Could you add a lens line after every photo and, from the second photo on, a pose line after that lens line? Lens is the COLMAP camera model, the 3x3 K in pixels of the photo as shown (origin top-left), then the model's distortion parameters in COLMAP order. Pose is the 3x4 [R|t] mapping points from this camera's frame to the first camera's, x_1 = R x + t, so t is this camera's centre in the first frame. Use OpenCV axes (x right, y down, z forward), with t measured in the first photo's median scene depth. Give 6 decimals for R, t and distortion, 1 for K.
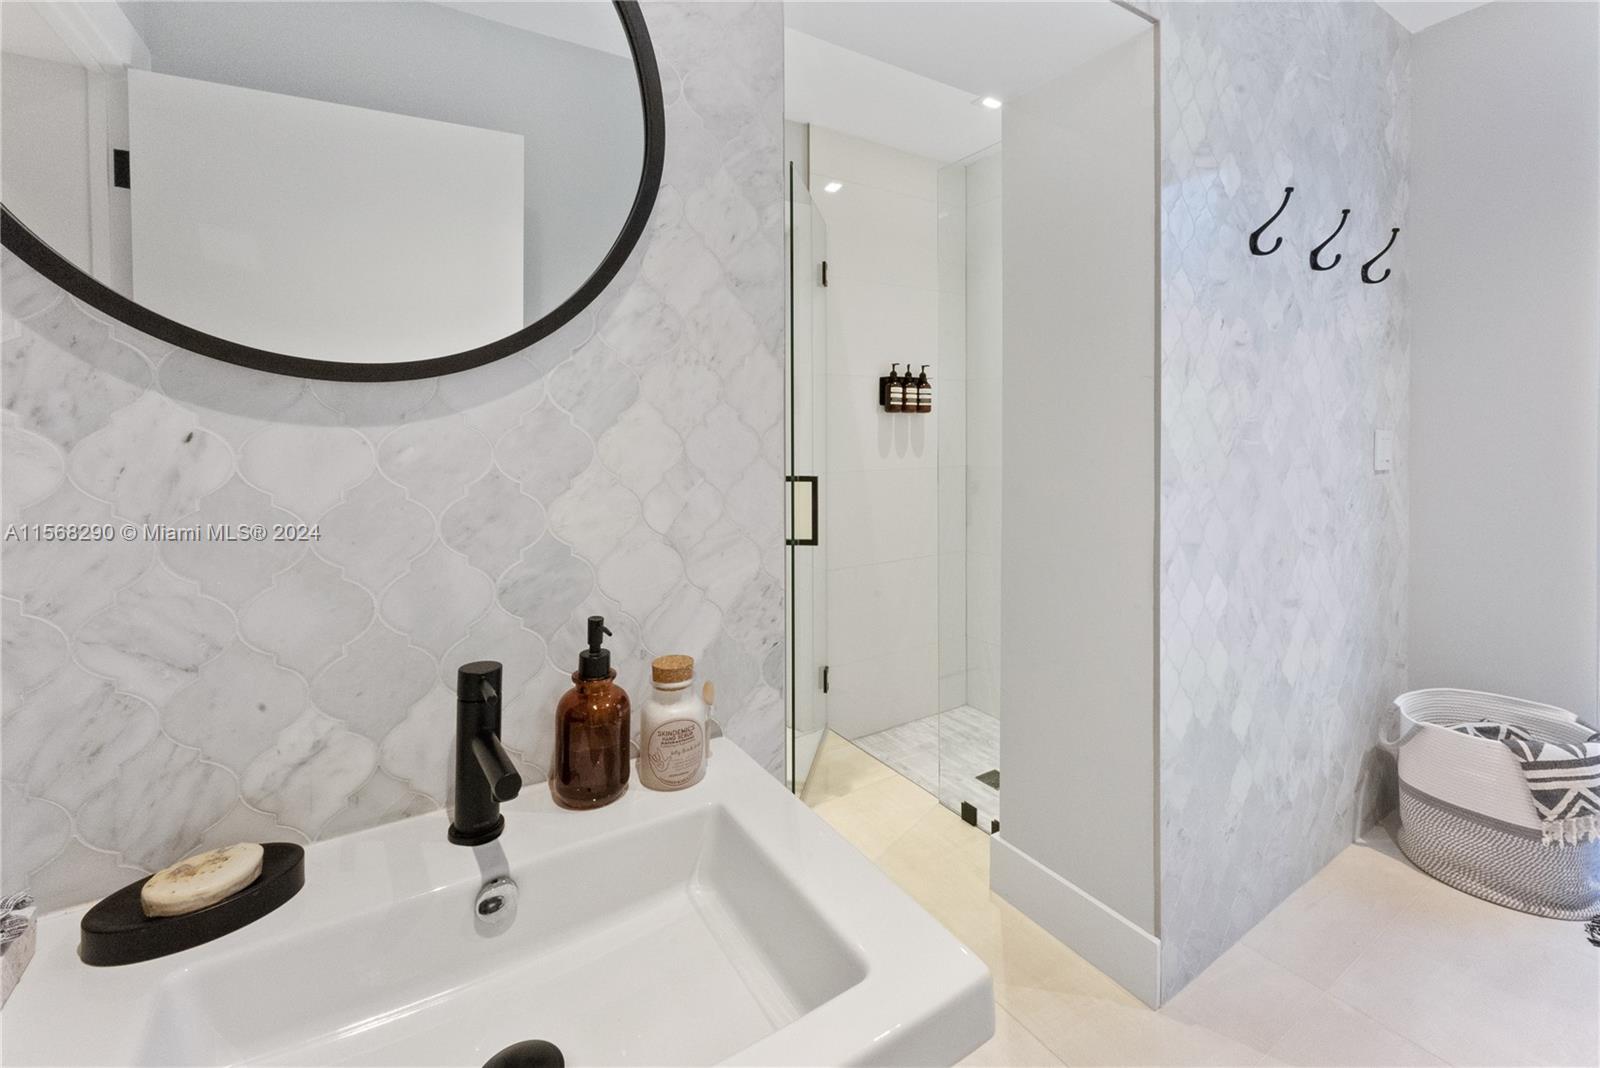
lens RADIAL K [[666.8, 0, 807.7], [0, 666.8, 445.7], [0, 0, 1]] dist [-0.001308, 0.000263]
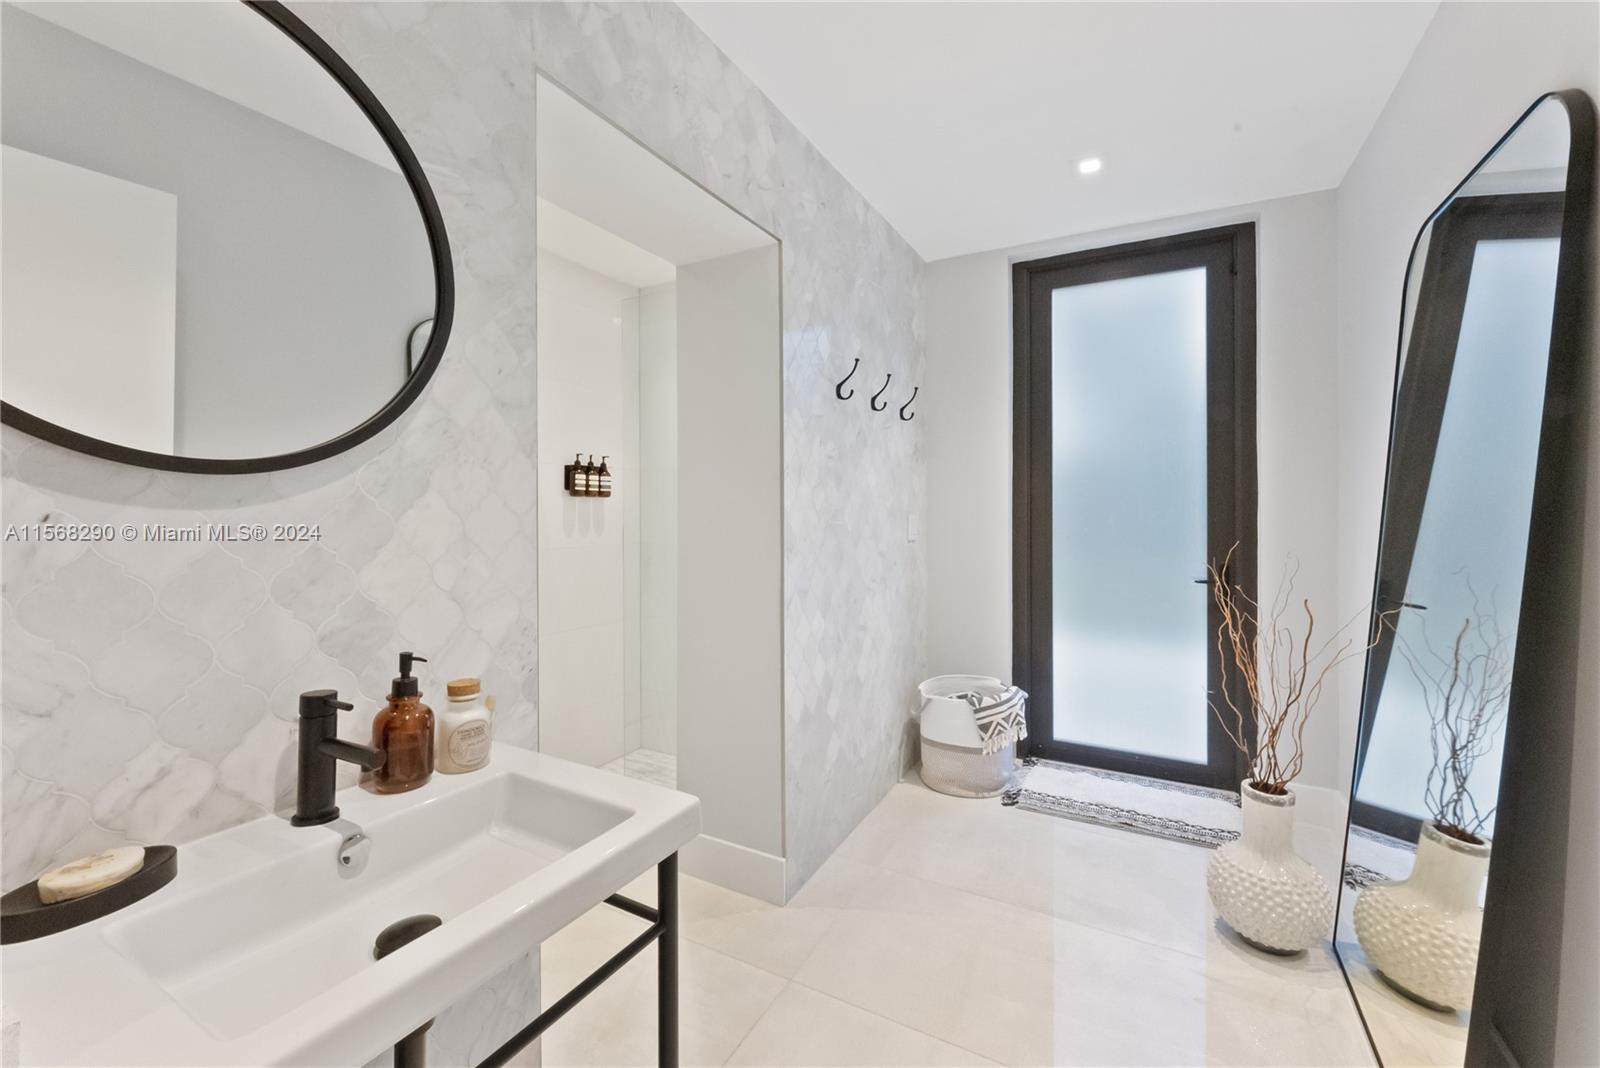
lens RADIAL K [[658.1, 0, 800.0], [0, 658.1, 534.0], [0, 0, 1]] dist [-0.000146, -0.000033]
pose [[0.877473, -0.009603, 0.479530, -0.146772], [0.004493, 0.999920, 0.011803, 0.003838], [-0.479605, -0.008202, 0.877446, -0.312968]]
